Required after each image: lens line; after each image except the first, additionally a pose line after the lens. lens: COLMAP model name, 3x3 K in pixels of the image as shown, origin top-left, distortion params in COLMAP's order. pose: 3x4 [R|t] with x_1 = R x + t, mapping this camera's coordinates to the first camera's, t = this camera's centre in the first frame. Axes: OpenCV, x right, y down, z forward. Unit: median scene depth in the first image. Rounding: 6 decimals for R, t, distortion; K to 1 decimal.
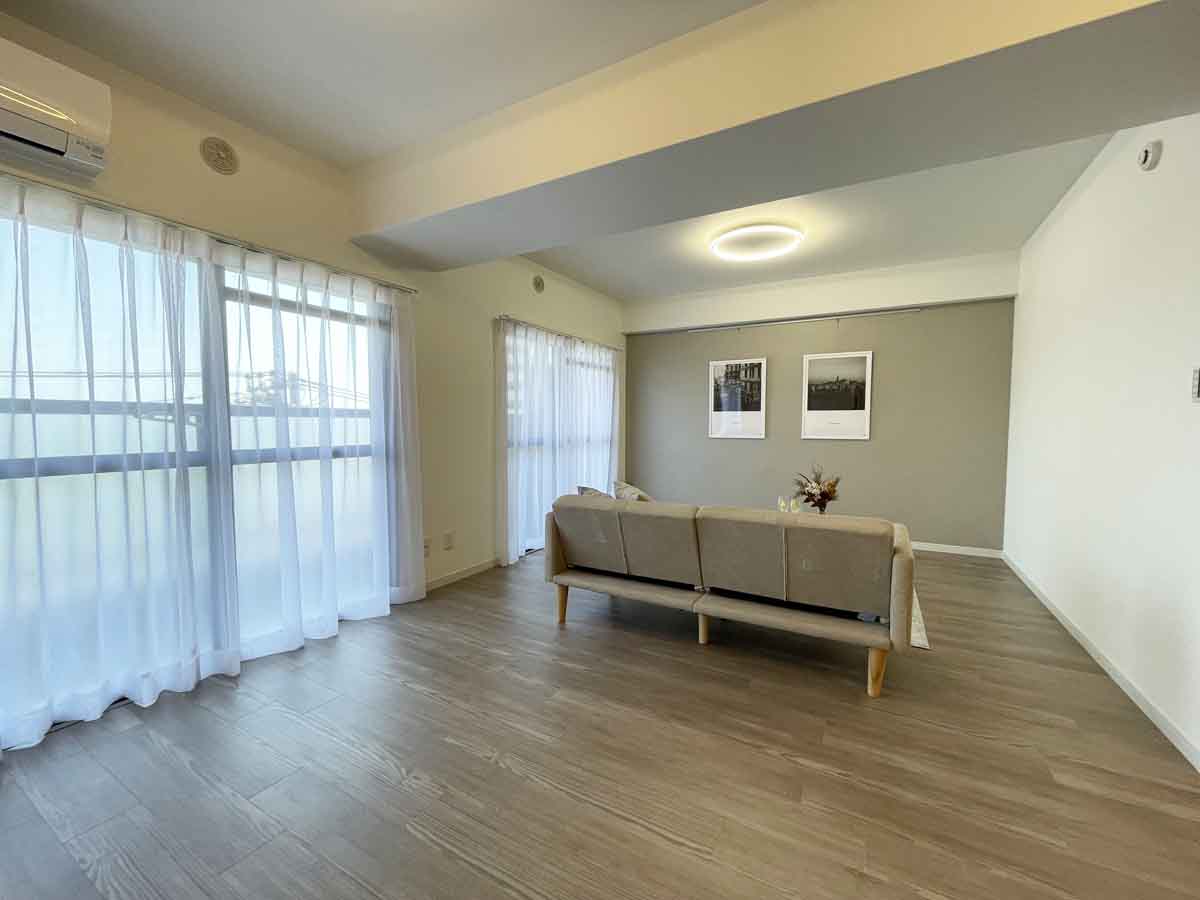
lens RADIAL K [[487.3, 0, 601.3], [0, 487.3, 451.6], [0, 0, 1]] dist [-0.003238, 0.000823]
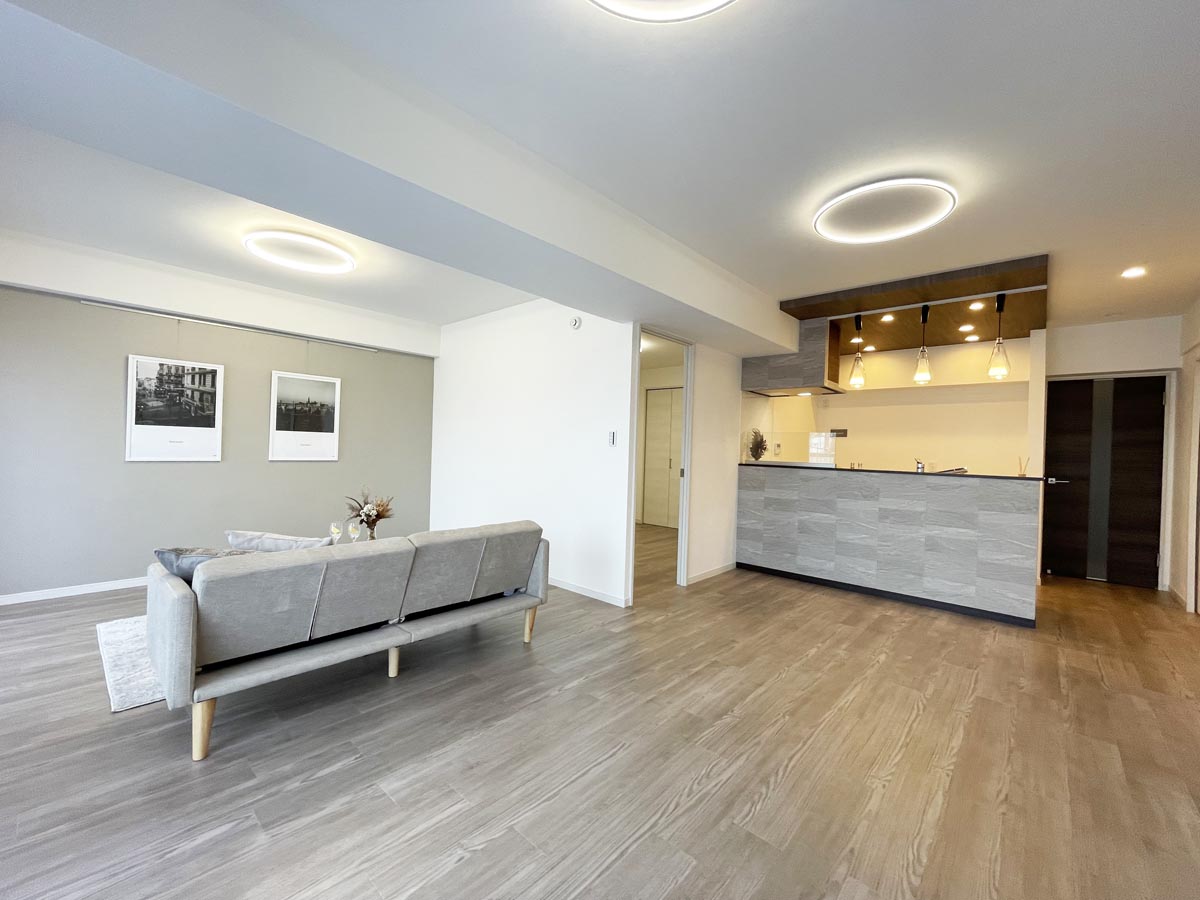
lens RADIAL K [[487.3, 0, 601.3], [0, 487.3, 450.7], [0, 0, 1]] dist [-0.003238, 0.000823]
pose [[0.215532, -0.000810, 0.976497, -0.486353], [0.025987, 0.999650, -0.004906, -0.034851], [-0.976151, 0.026433, 0.215477, 0.269910]]
